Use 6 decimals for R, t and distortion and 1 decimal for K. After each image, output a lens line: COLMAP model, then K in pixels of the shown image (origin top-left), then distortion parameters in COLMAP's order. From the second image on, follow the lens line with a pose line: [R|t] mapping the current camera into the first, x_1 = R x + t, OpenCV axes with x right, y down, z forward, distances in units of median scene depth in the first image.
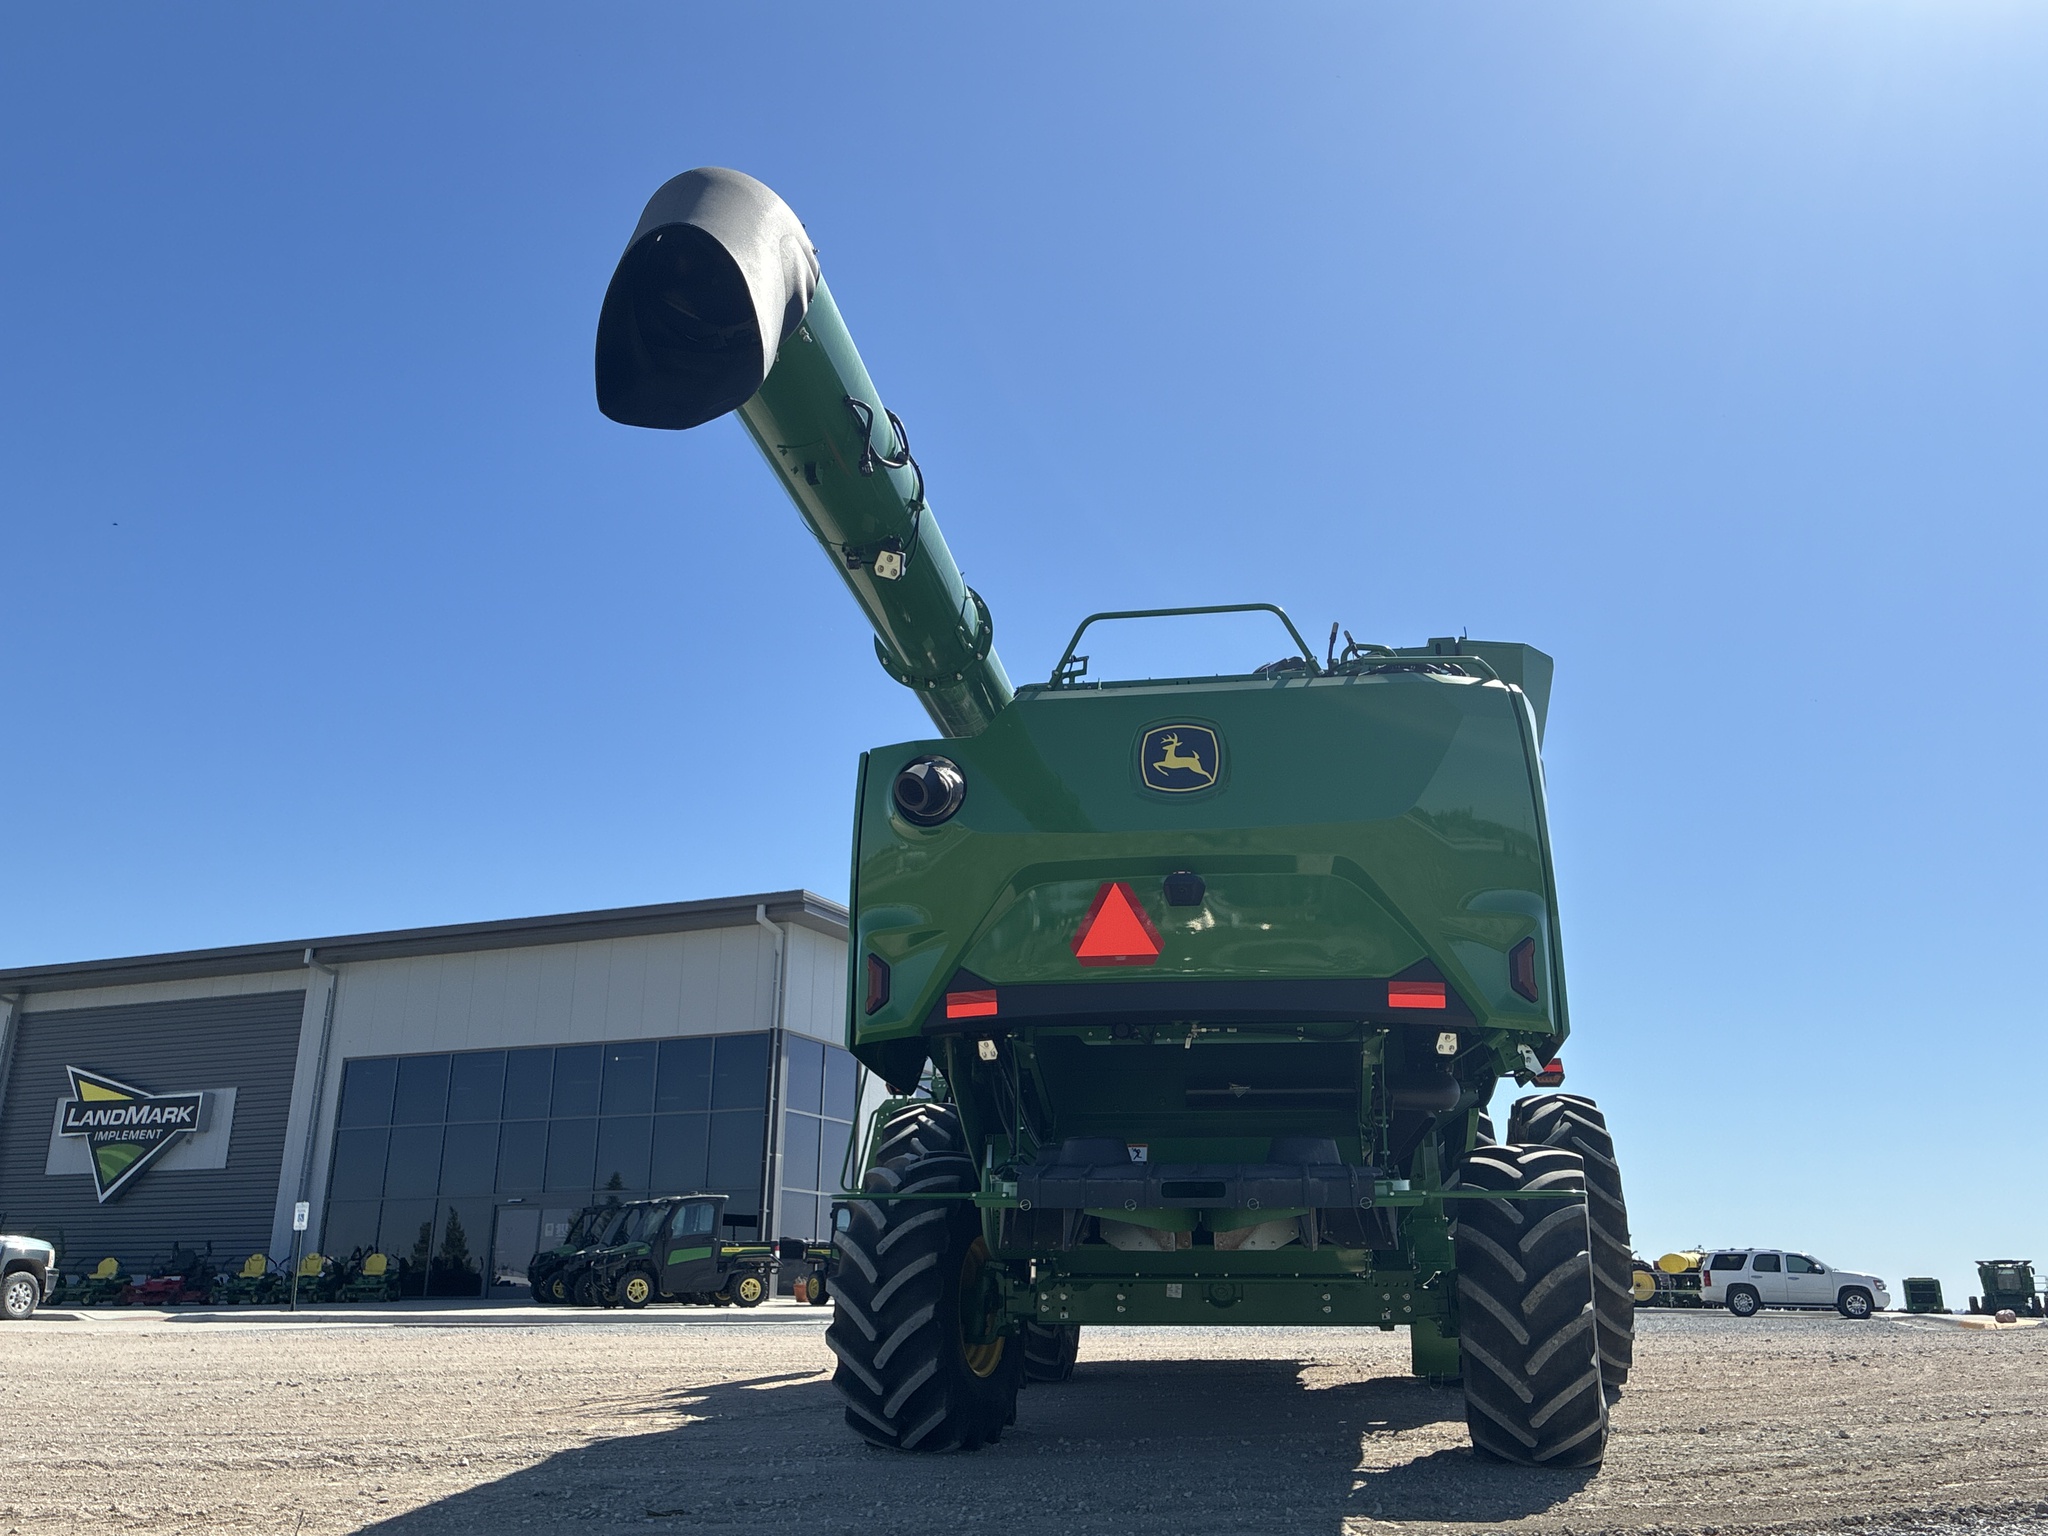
lens RADIAL K [[1663.3, 0, 1024.0], [0, 1663.3, 768.0], [0, 0, 1]] dist [0.023440, -0.006528]
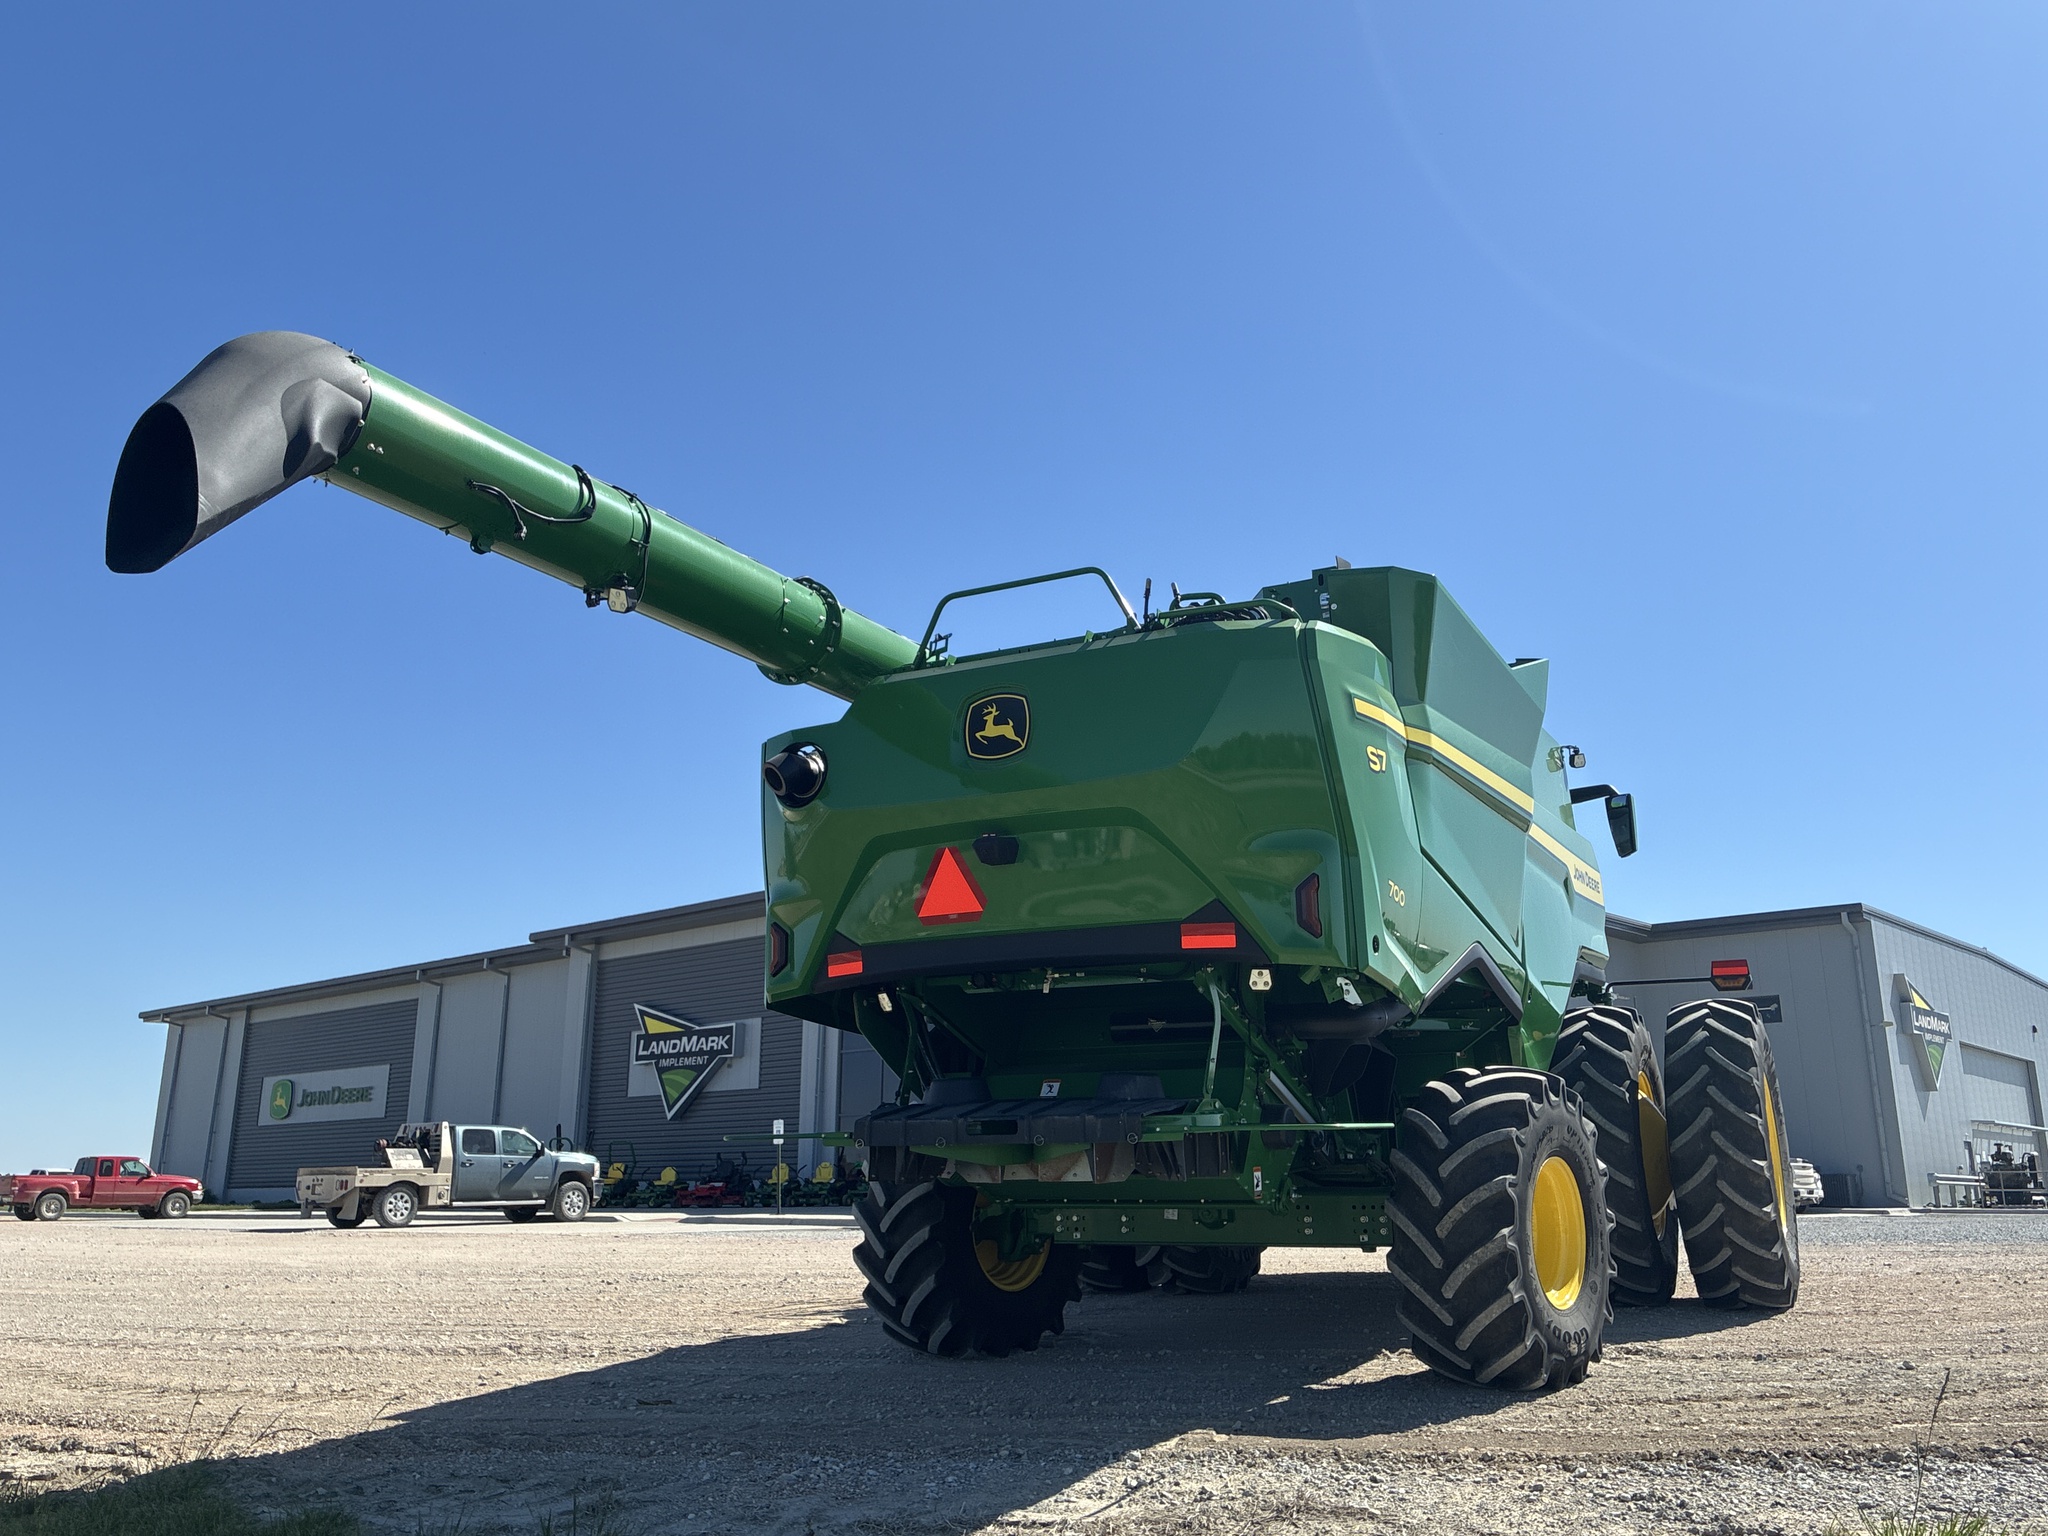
lens RADIAL K [[1660.2, 0, 1032.7], [0, 1660.2, 754.9], [0, 0, 1]] dist [0.057947, -0.068960]
pose [[0.943792, -0.088366, -0.318510, 0.279183], [0.103994, 0.994051, 0.032365, -0.012324], [0.313755, -0.063669, 0.947367, -0.003671]]
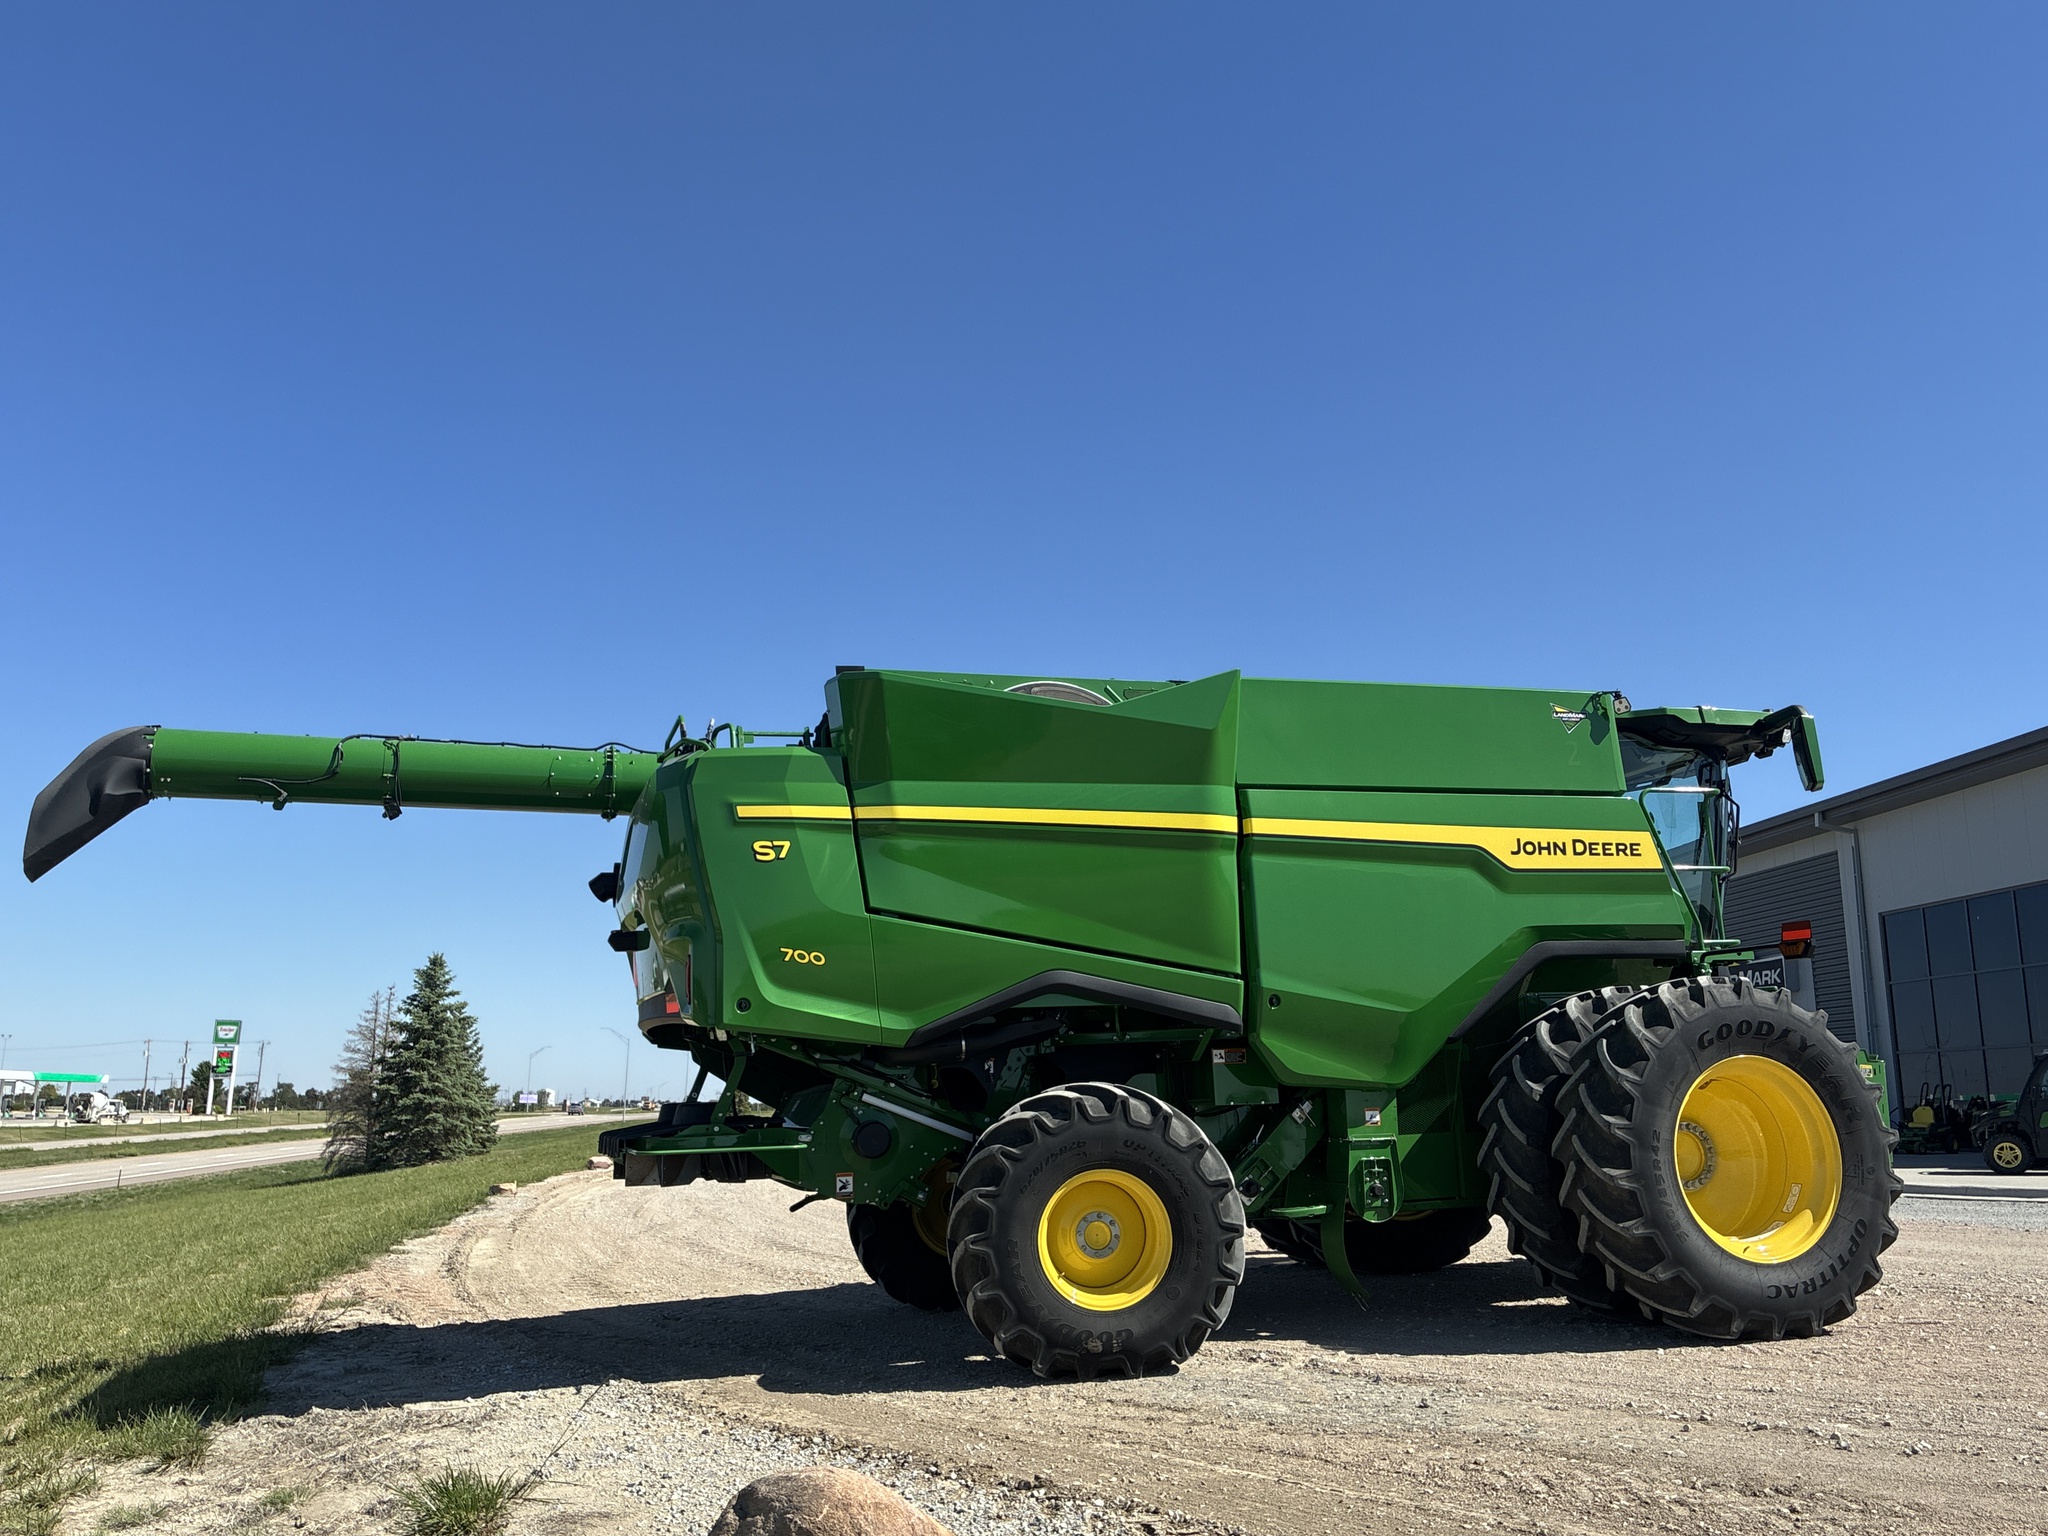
lens RADIAL K [[1663.3, 0, 1024.0], [0, 1663.3, 768.0], [0, 0, 1]] dist [0.023440, -0.006528]
pose [[0.442903, -0.179872, -0.878341, 0.952949], [0.264293, 0.962330, -0.063802, 0.068969], [0.856730, -0.203881, 0.473758, 0.387416]]
